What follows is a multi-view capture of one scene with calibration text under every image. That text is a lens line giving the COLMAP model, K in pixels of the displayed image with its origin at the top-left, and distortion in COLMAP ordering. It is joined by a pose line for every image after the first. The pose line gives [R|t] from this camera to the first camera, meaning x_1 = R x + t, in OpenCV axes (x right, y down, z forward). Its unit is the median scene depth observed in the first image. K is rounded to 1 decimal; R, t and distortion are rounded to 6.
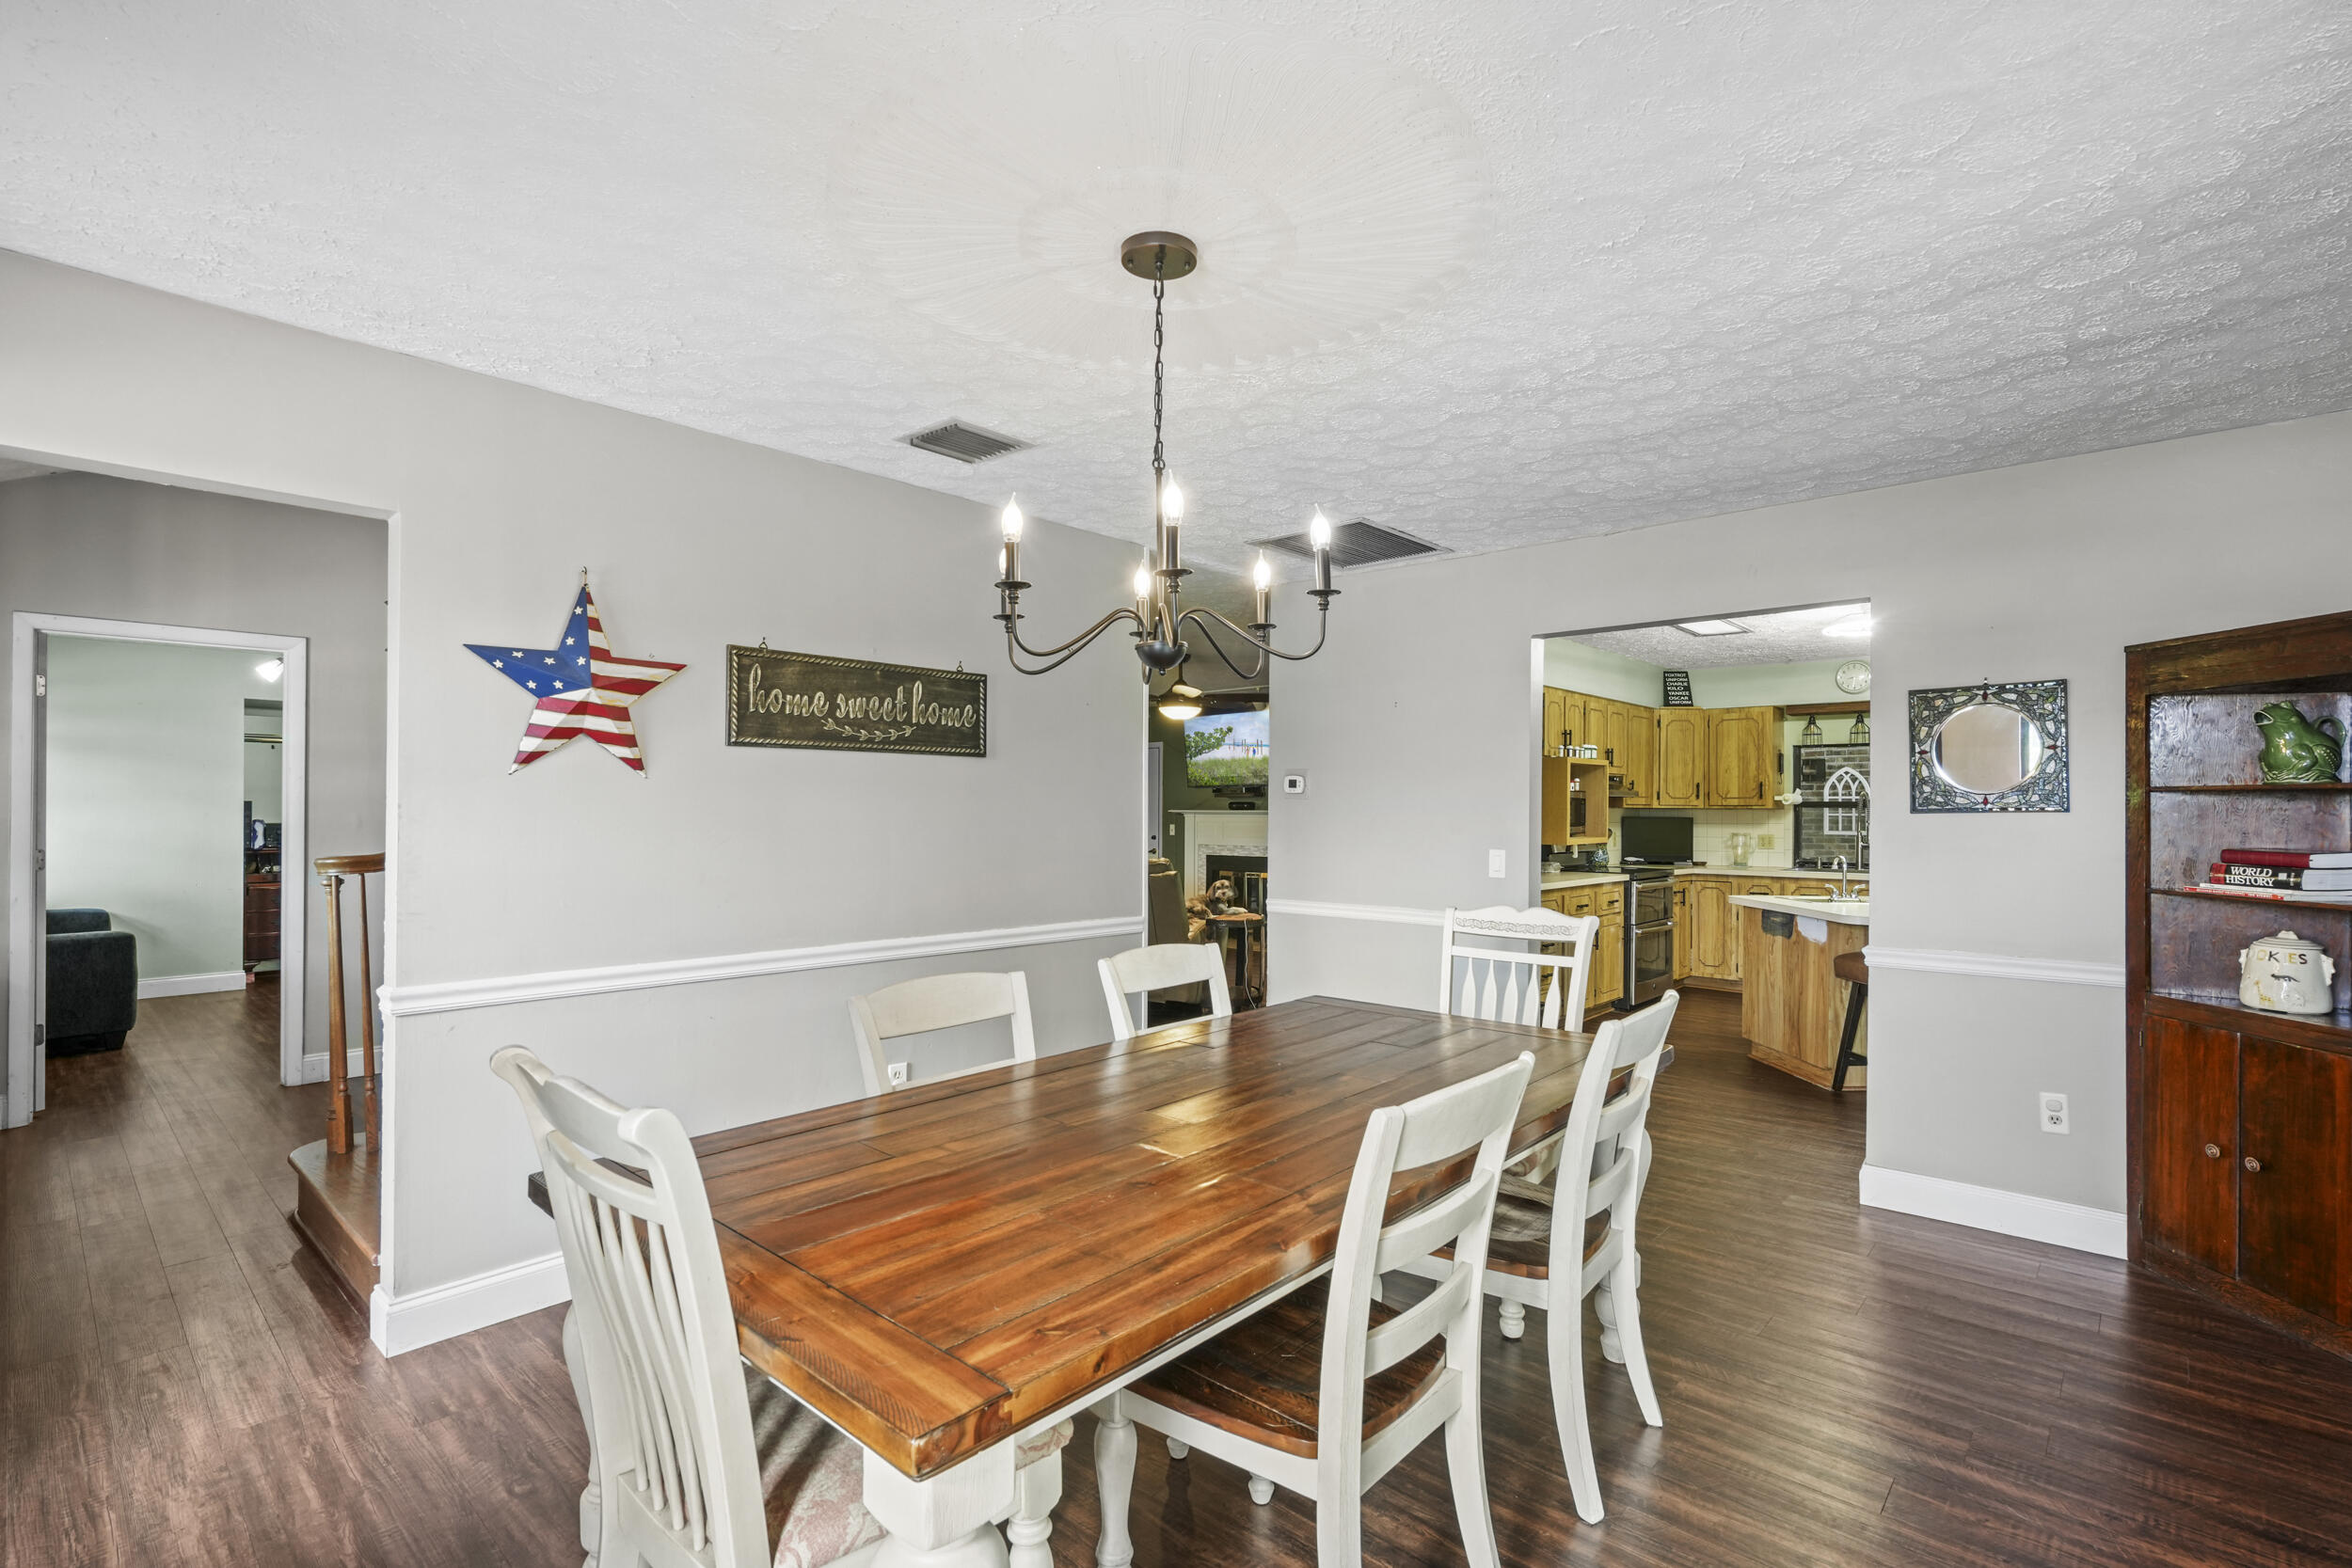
lens RADIAL K [[1075.3, 0, 1188.8], [0, 1075.3, 807.7], [0, 0, 1]] dist [-0.001308, 0.001510]
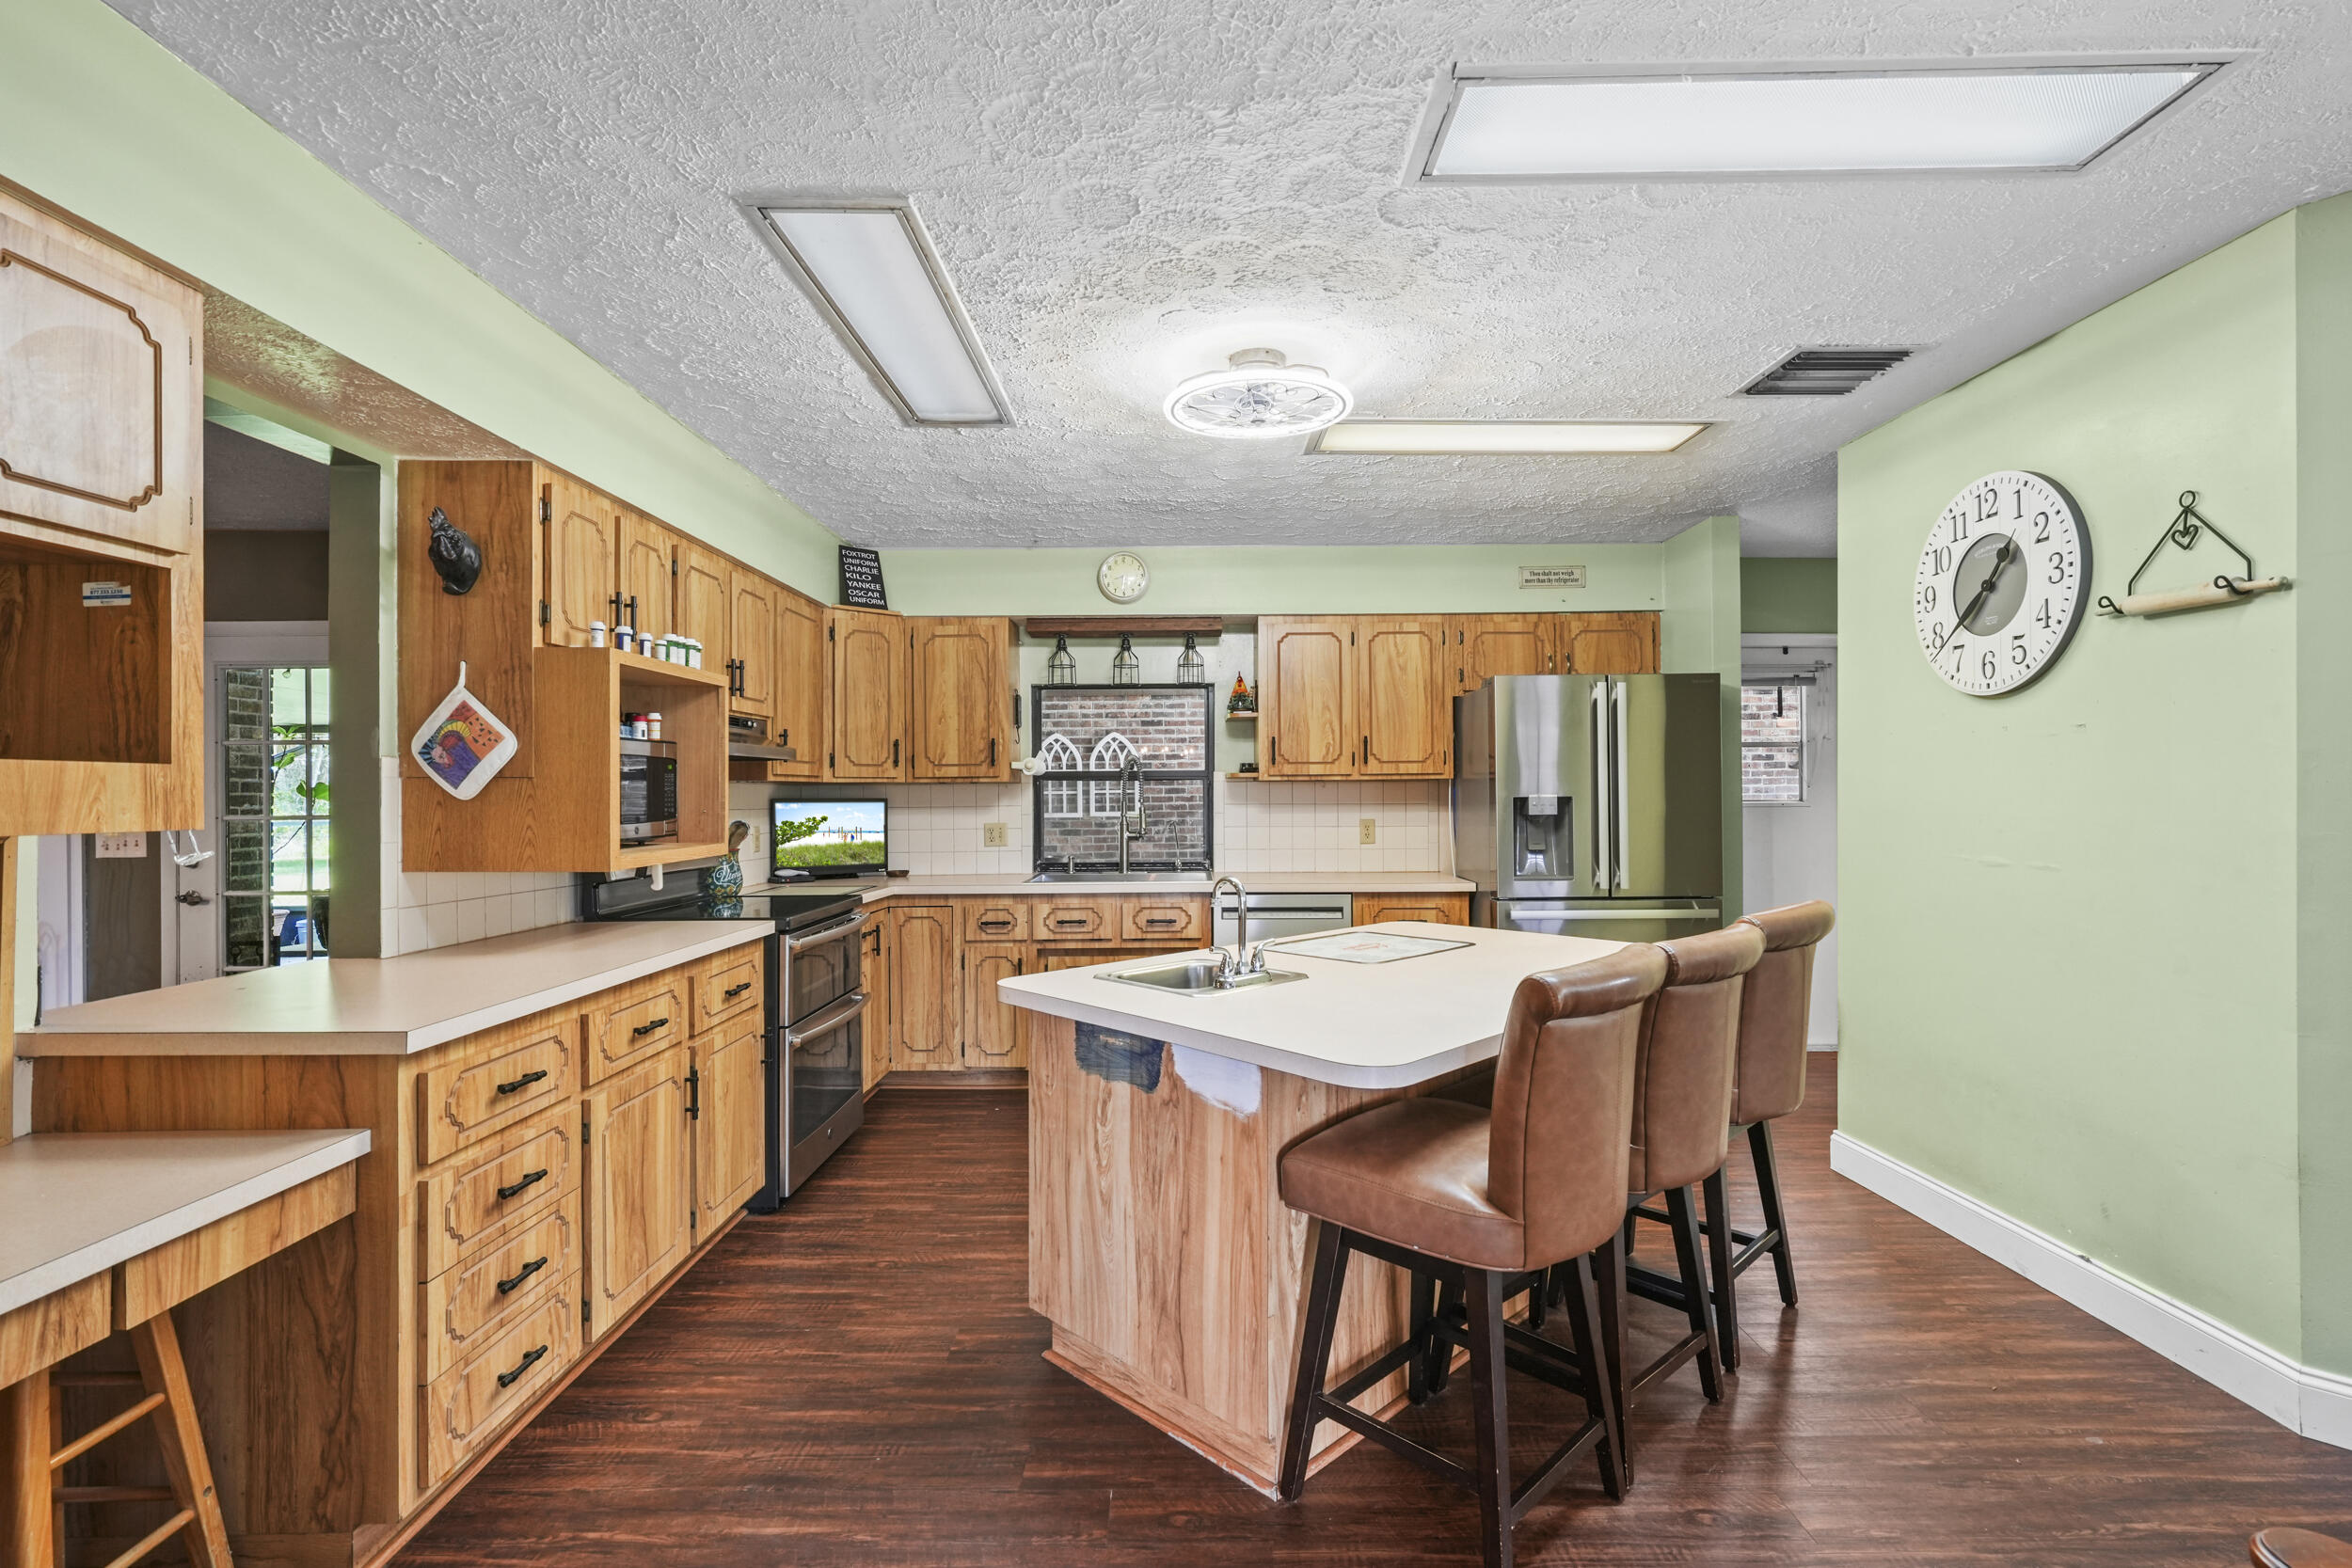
lens RADIAL K [[1075.3, 0, 1186.0], [0, 1075.3, 789.1], [0, 0, 1]] dist [-0.001308, 0.001510]
pose [[0.743634, -0.008154, 0.668538, 0.203907], [0.009233, 0.999956, 0.001926, 0.004695], [-0.668524, 0.004740, 0.743676, 0.471101]]
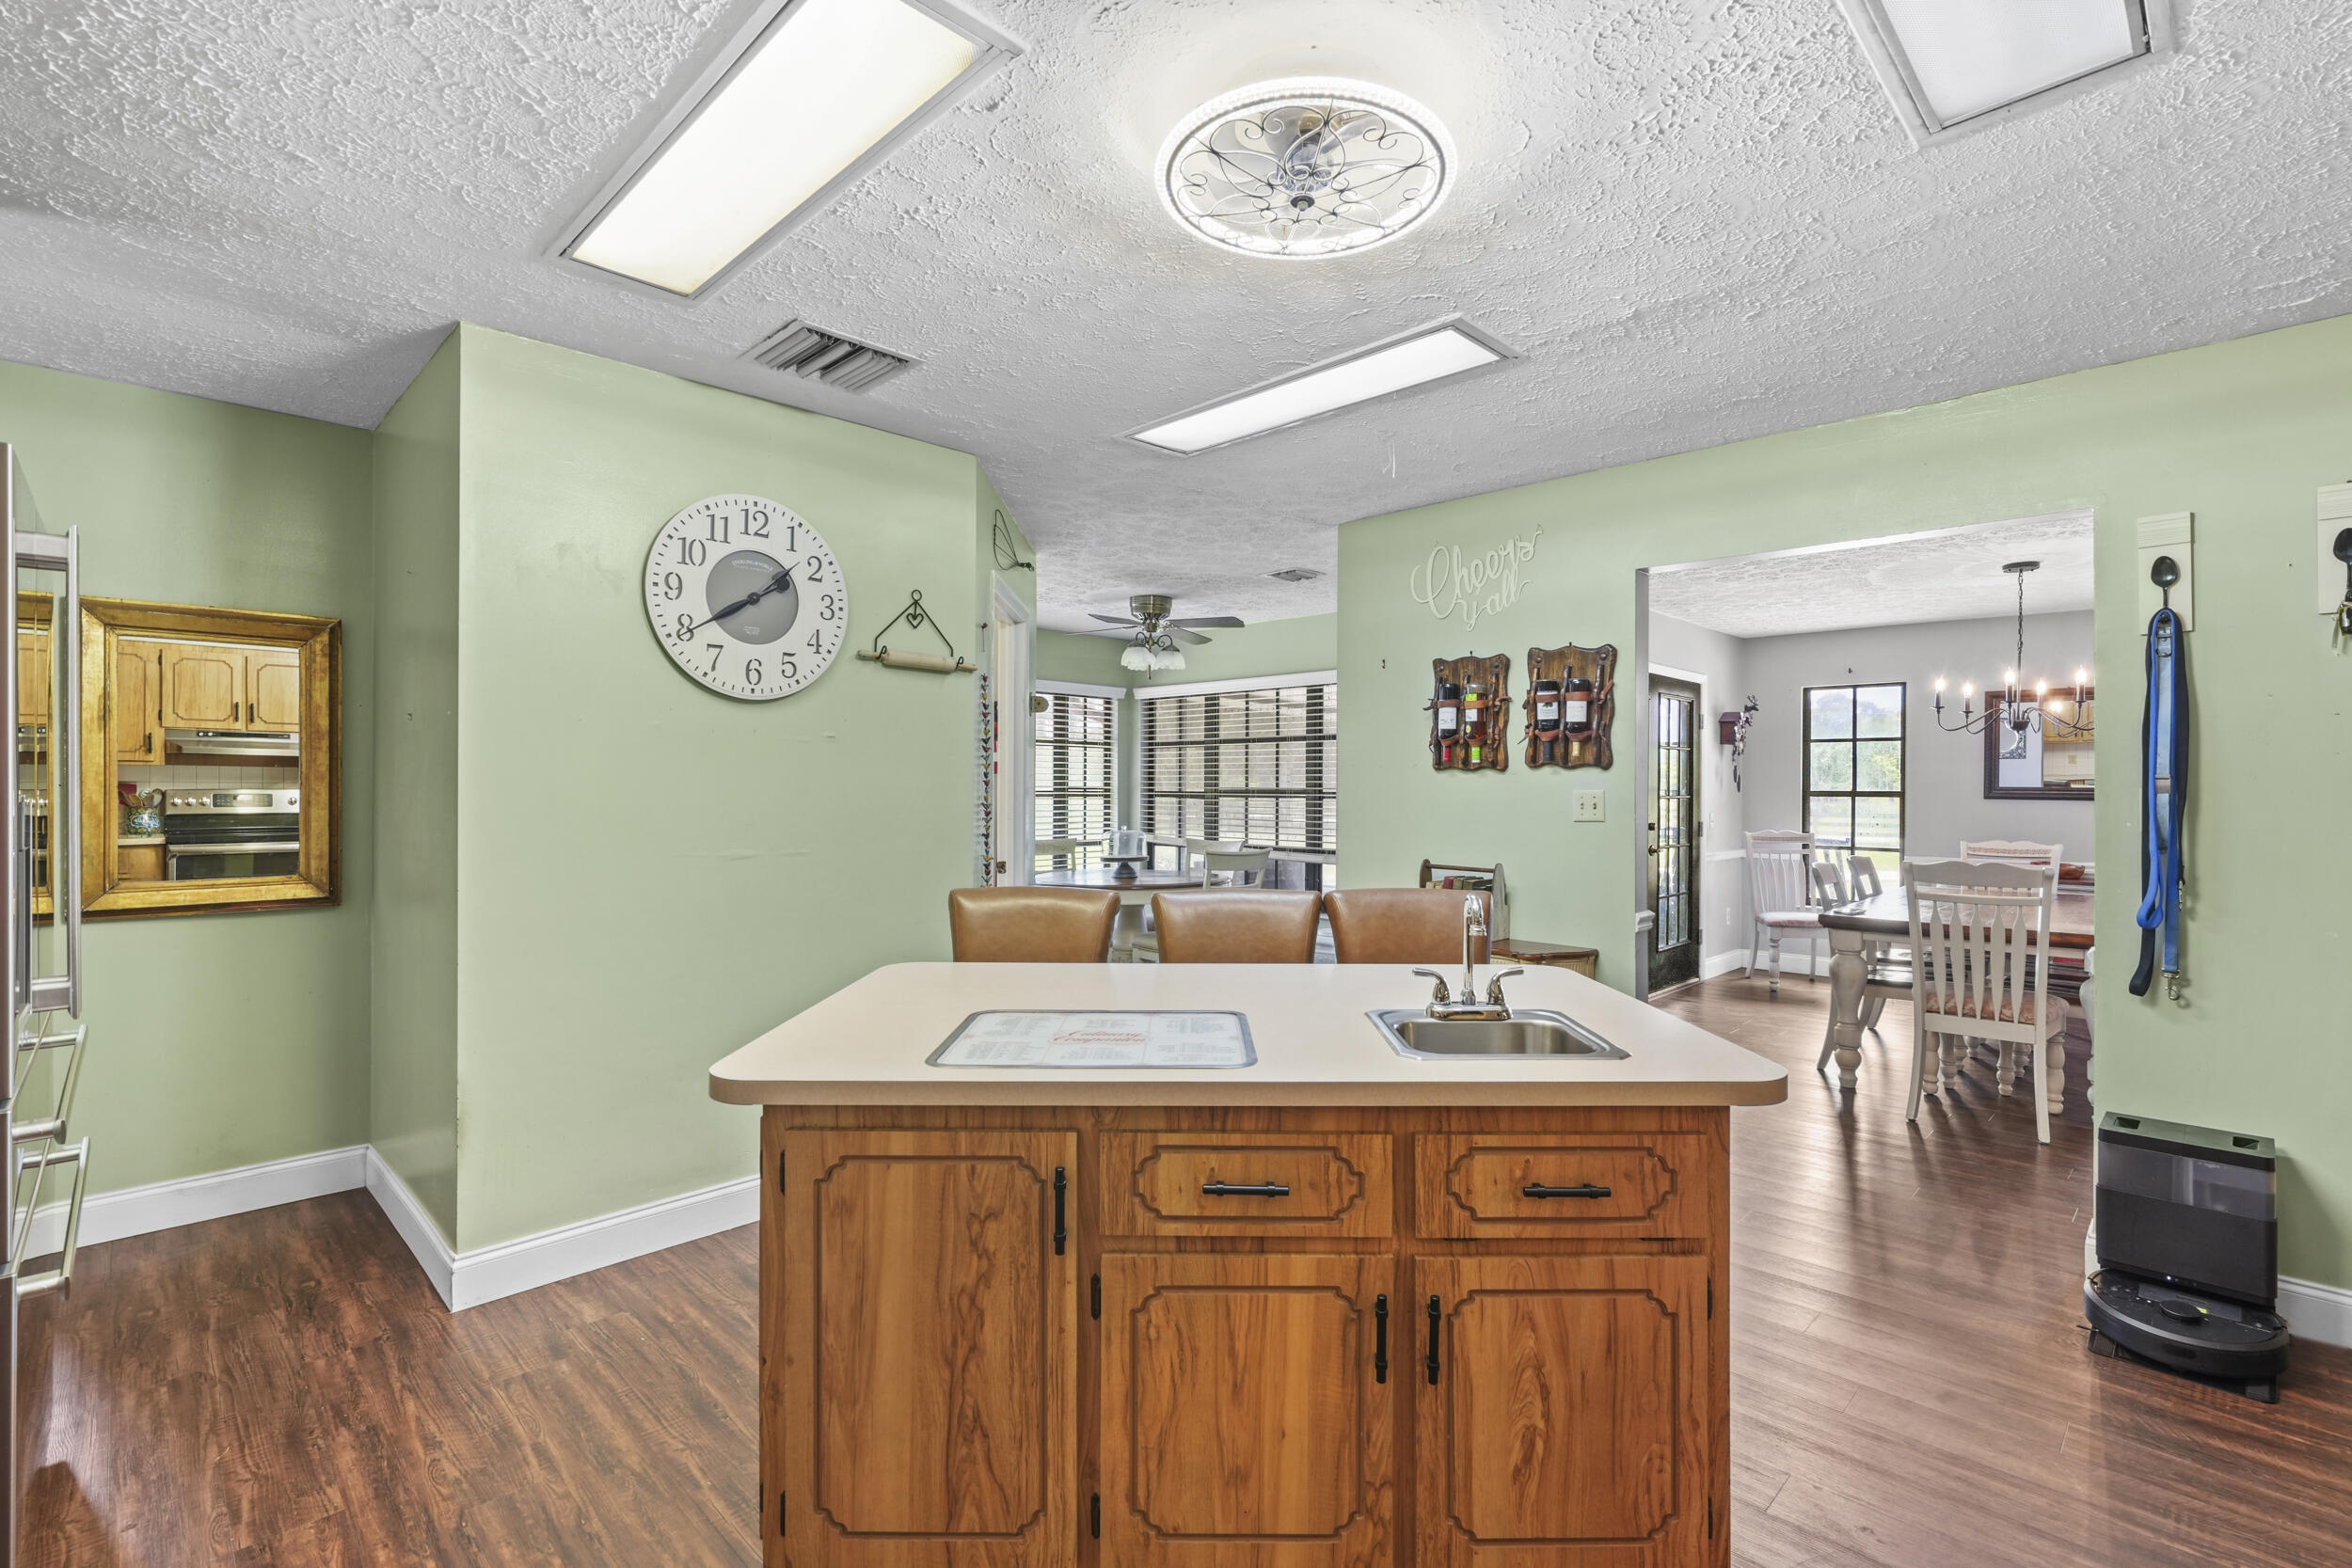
lens RADIAL K [[1075.3, 0, 1185.3], [0, 1075.3, 788.5], [0, 0, 1]] dist [-0.001308, 0.001510]
pose [[-0.998362, -0.009870, 0.056360, 0.380698], [-0.010011, 0.999947, -0.002219, 0.006818], [-0.056335, -0.002779, -0.998408, 0.784895]]
